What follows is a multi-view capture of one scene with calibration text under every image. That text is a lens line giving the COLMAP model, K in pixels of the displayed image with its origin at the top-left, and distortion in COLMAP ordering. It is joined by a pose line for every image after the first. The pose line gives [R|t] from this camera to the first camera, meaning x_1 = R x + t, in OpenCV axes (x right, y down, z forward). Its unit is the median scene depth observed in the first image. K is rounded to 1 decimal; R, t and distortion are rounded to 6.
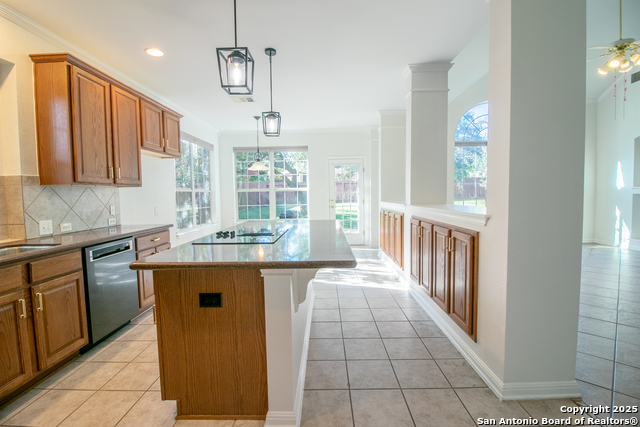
lens RADIAL K [[295.4, 0, 319.8], [0, 295.4, 210.3], [0, 0, 1]] dist [0.001511, -0.013833]
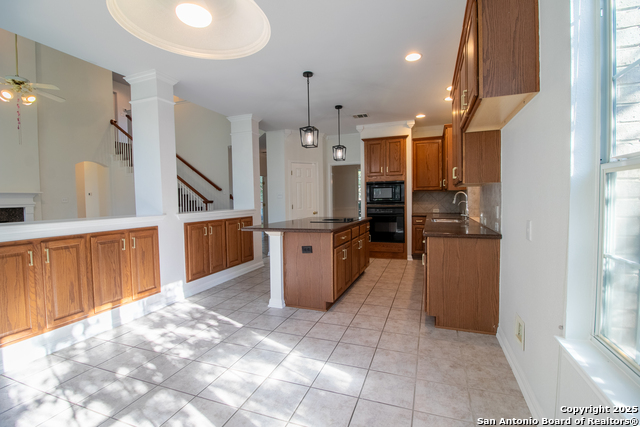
lens RADIAL K [[295.4, 0, 319.8], [0, 295.4, 210.3], [0, 0, 1]] dist [0.001511, -0.013833]
pose [[-0.941977, 0.020057, 0.335079, -0.532869], [0.051173, 0.995126, 0.084293, -0.098630], [-0.331755, 0.096549, -0.938412, 1.923663]]
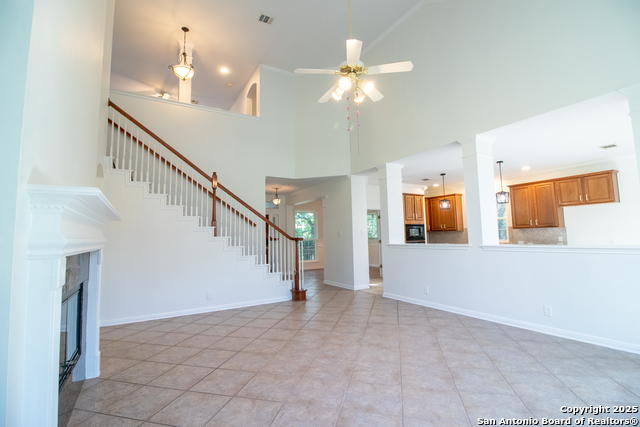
lens RADIAL K [[295.4, 0, 319.8], [0, 295.4, 210.3], [0, 0, 1]] dist [0.001511, -0.013833]
pose [[-0.846990, -0.014596, -0.531408, 1.748223], [0.005014, 0.999359, -0.035441, -0.133935], [0.531585, -0.032682, -0.846374, 1.850622]]
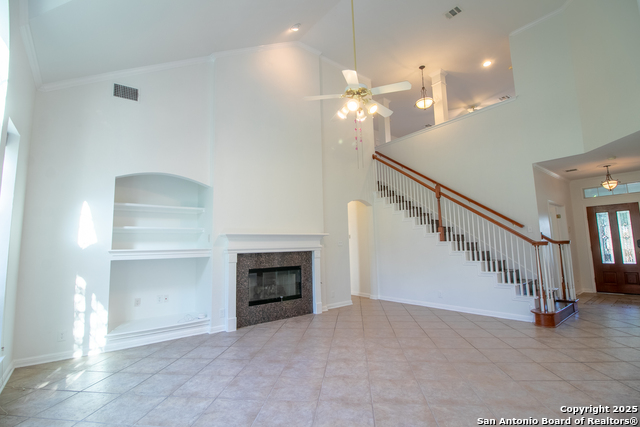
lens RADIAL K [[295.4, 0, 319.8], [0, 295.4, 210.3], [0, 0, 1]] dist [0.001511, -0.013833]
pose [[-0.635255, 0.127562, 0.761695, 0.511141], [0.076938, 0.991812, -0.101934, -0.111655], [-0.768460, -0.006151, -0.639868, 1.871329]]
